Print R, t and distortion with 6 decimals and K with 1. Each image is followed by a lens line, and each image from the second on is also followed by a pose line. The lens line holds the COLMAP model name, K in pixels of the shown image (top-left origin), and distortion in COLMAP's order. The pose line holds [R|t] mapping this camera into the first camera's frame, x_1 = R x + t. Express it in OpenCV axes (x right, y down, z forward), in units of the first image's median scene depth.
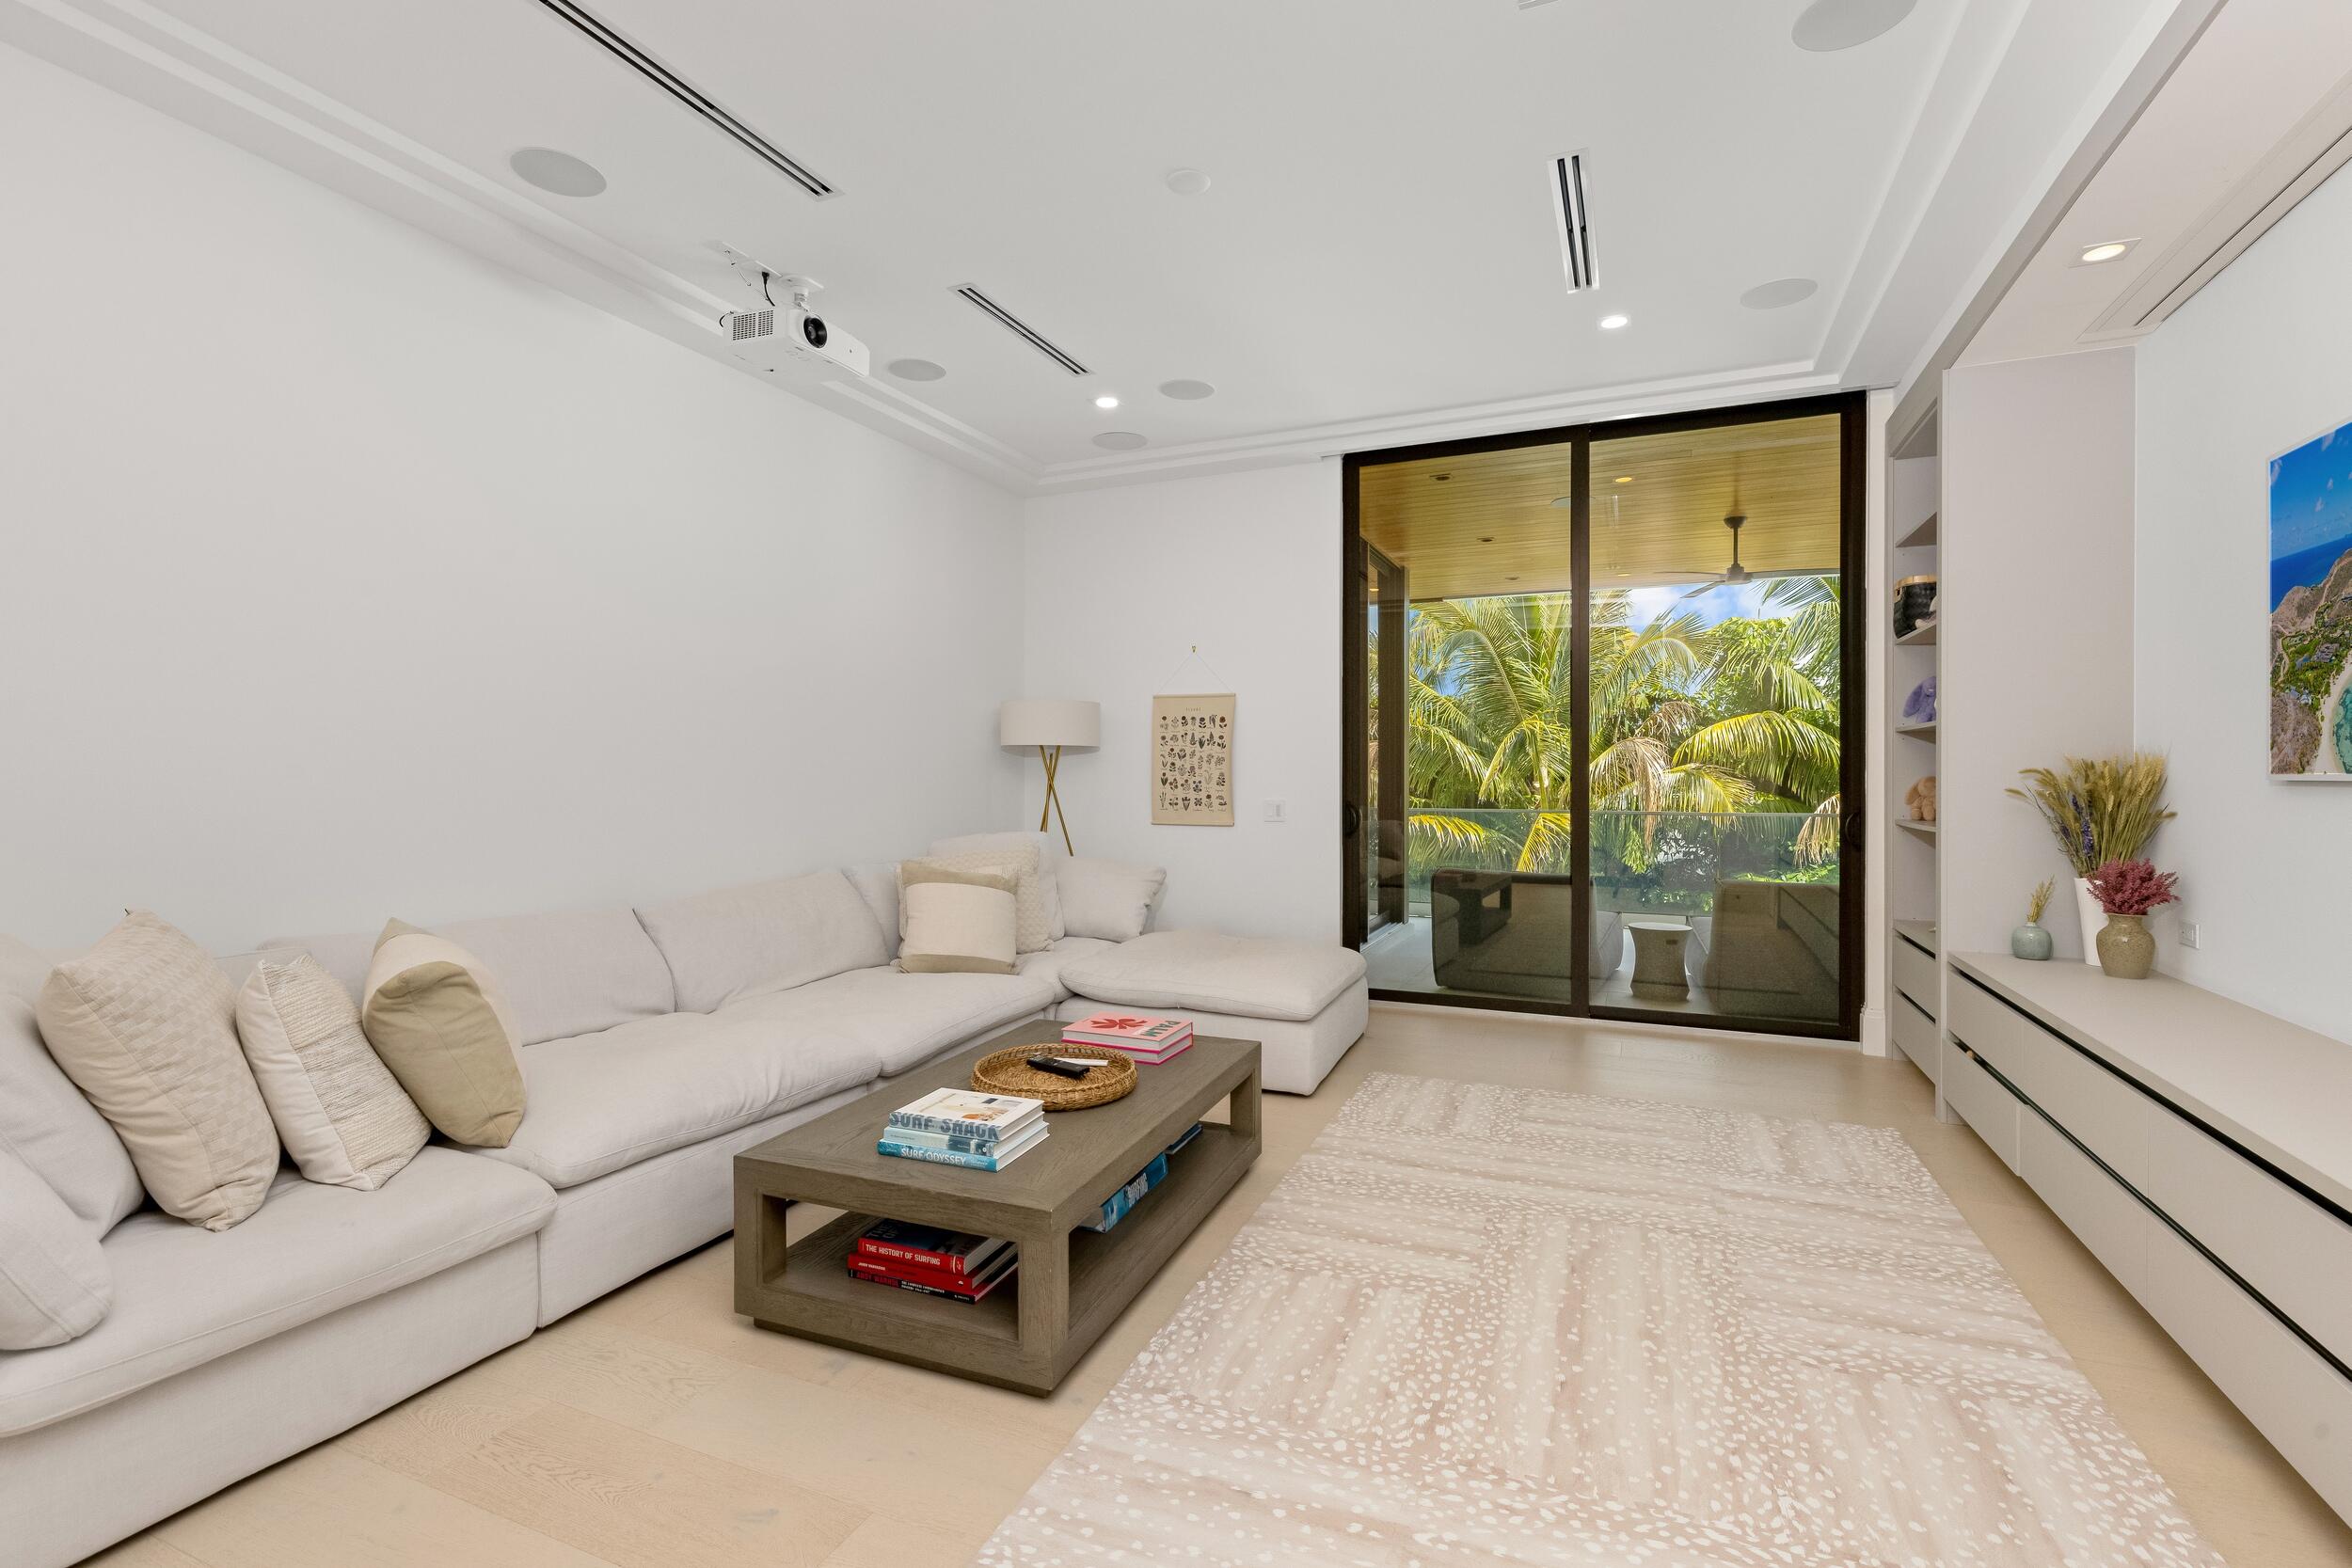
lens RADIAL K [[1016.6, 0, 1172.5], [0, 1016.6, 791.2], [0, 0, 1]] dist [0.003312, -0.000012]
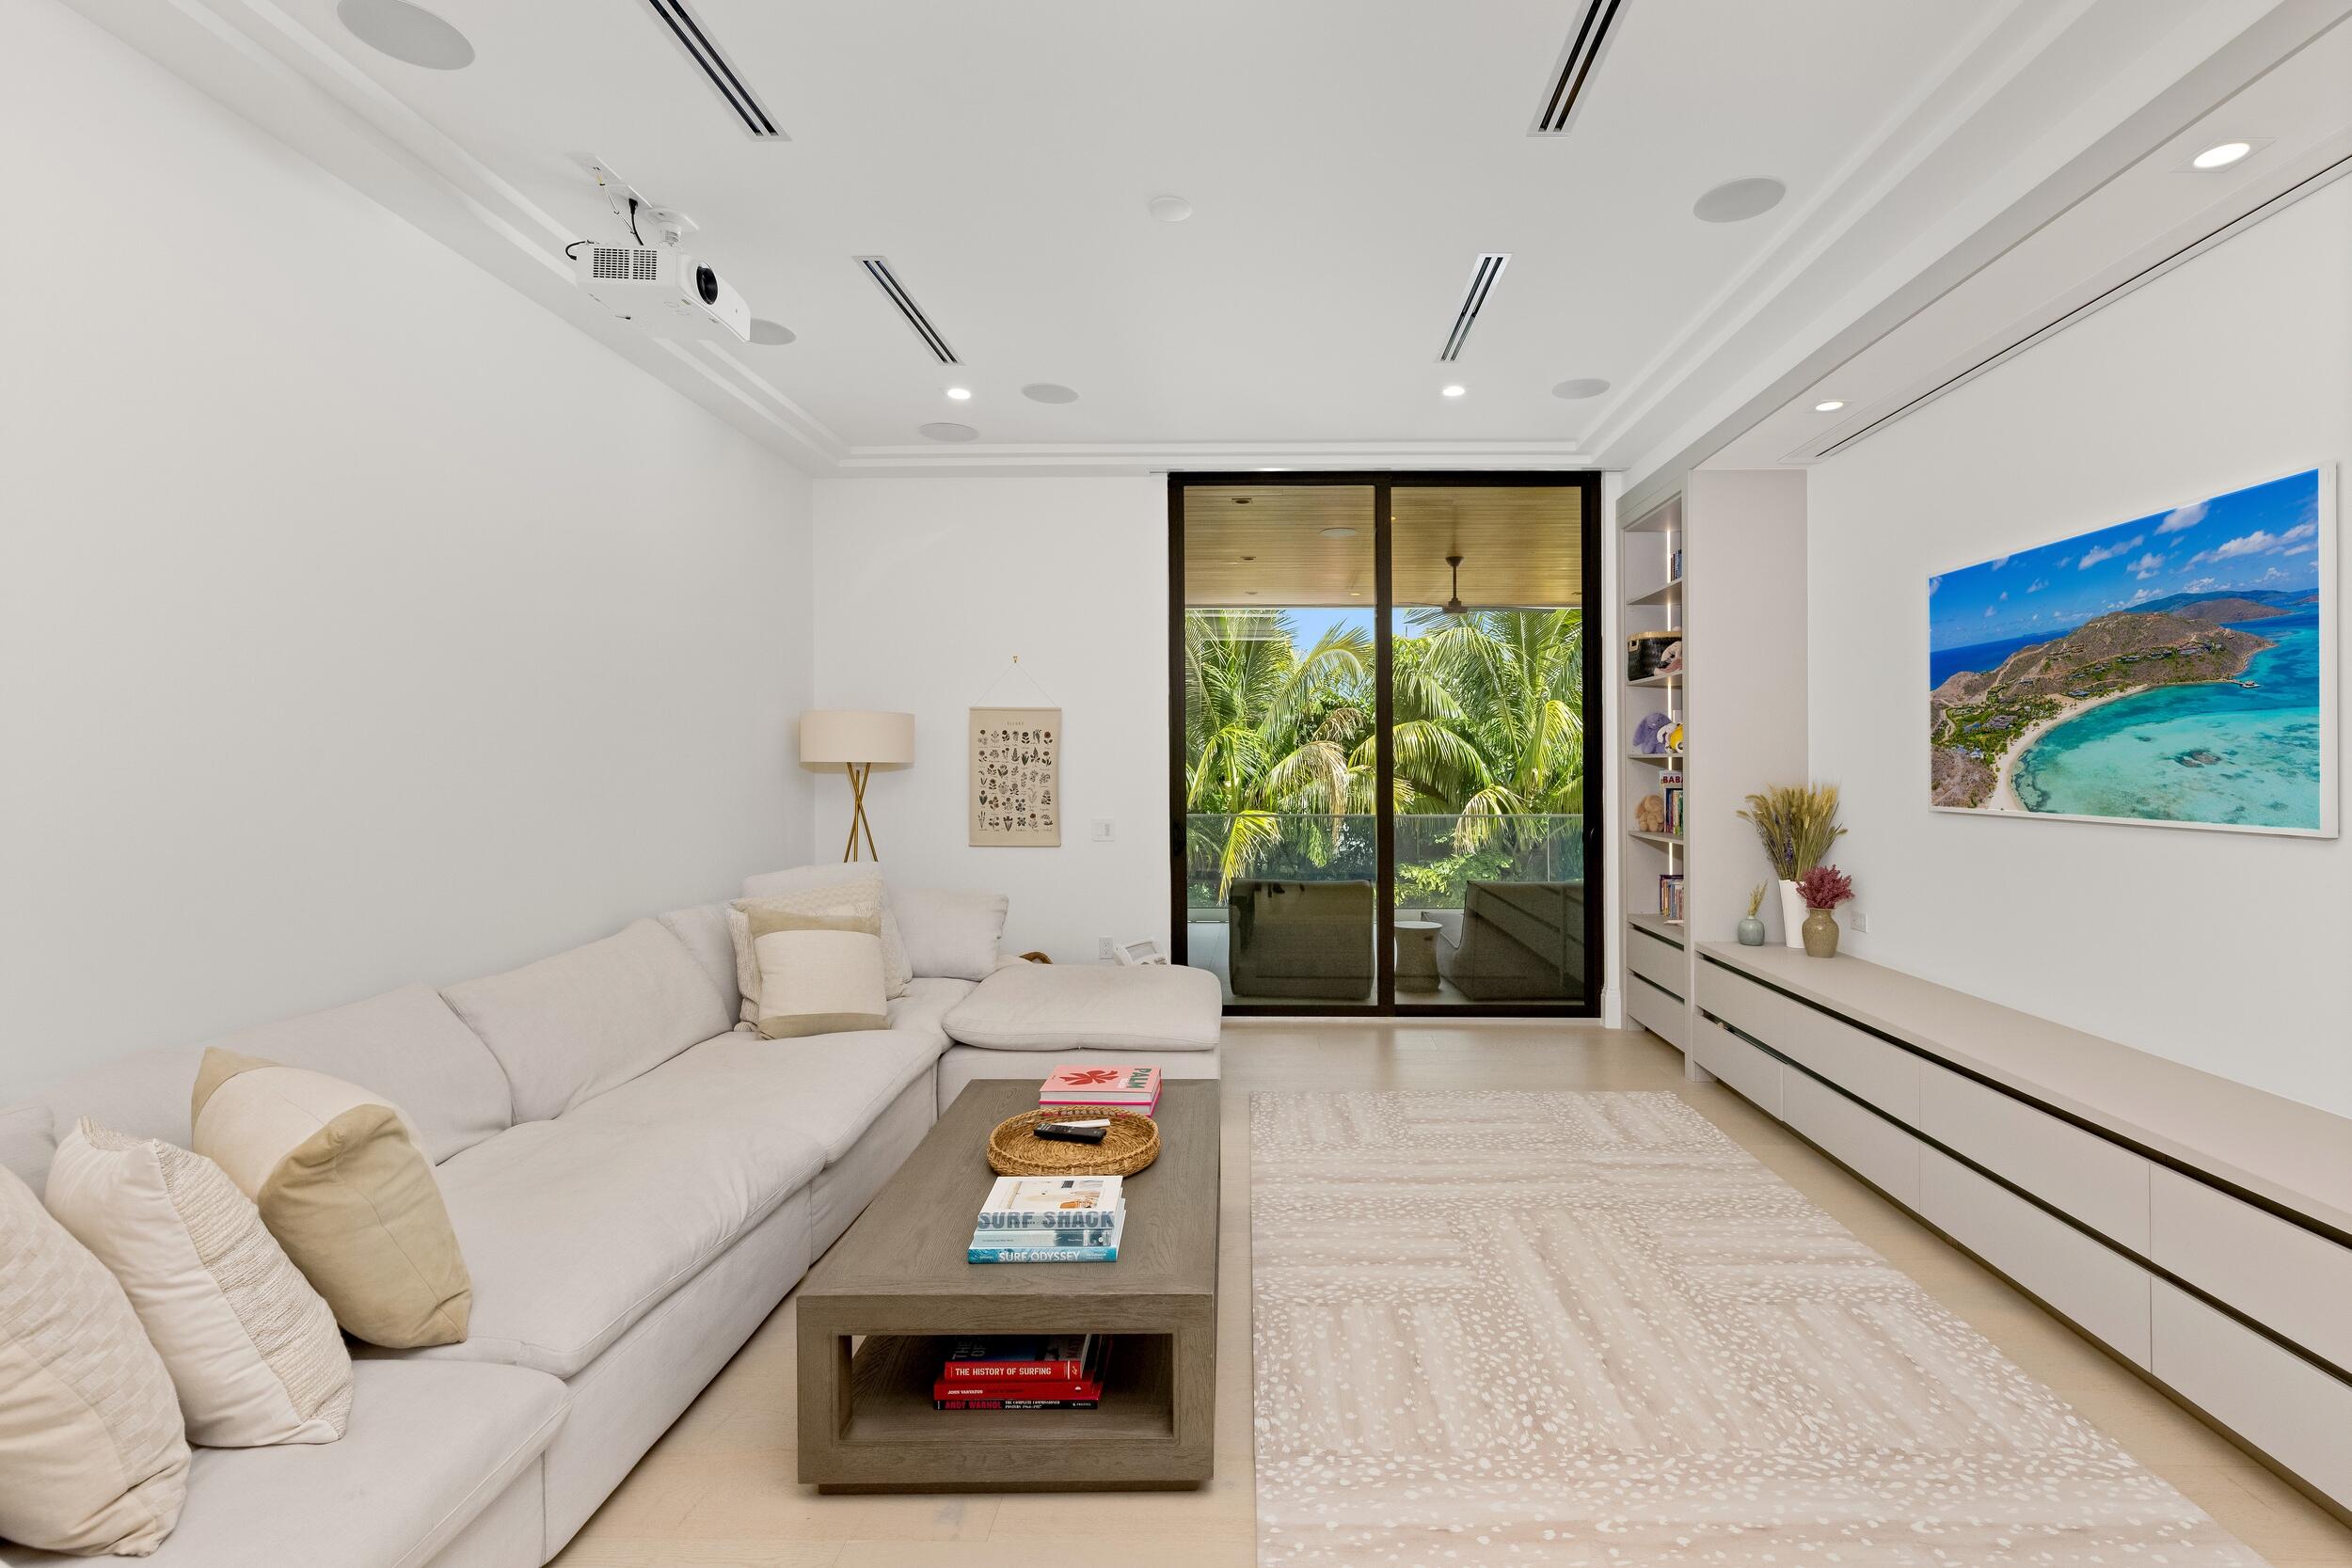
lens RADIAL K [[1066.3, 0, 1165.1], [0, 1066.3, 770.9], [0, 0, 1]] dist [0.003043, -0.000047]
pose [[0.925355, -0.000646, 0.379102, -0.374938], [0.002051, 0.999992, -0.003302, -0.054804], [-0.379097, 0.003833, 0.925349, 0.054745]]
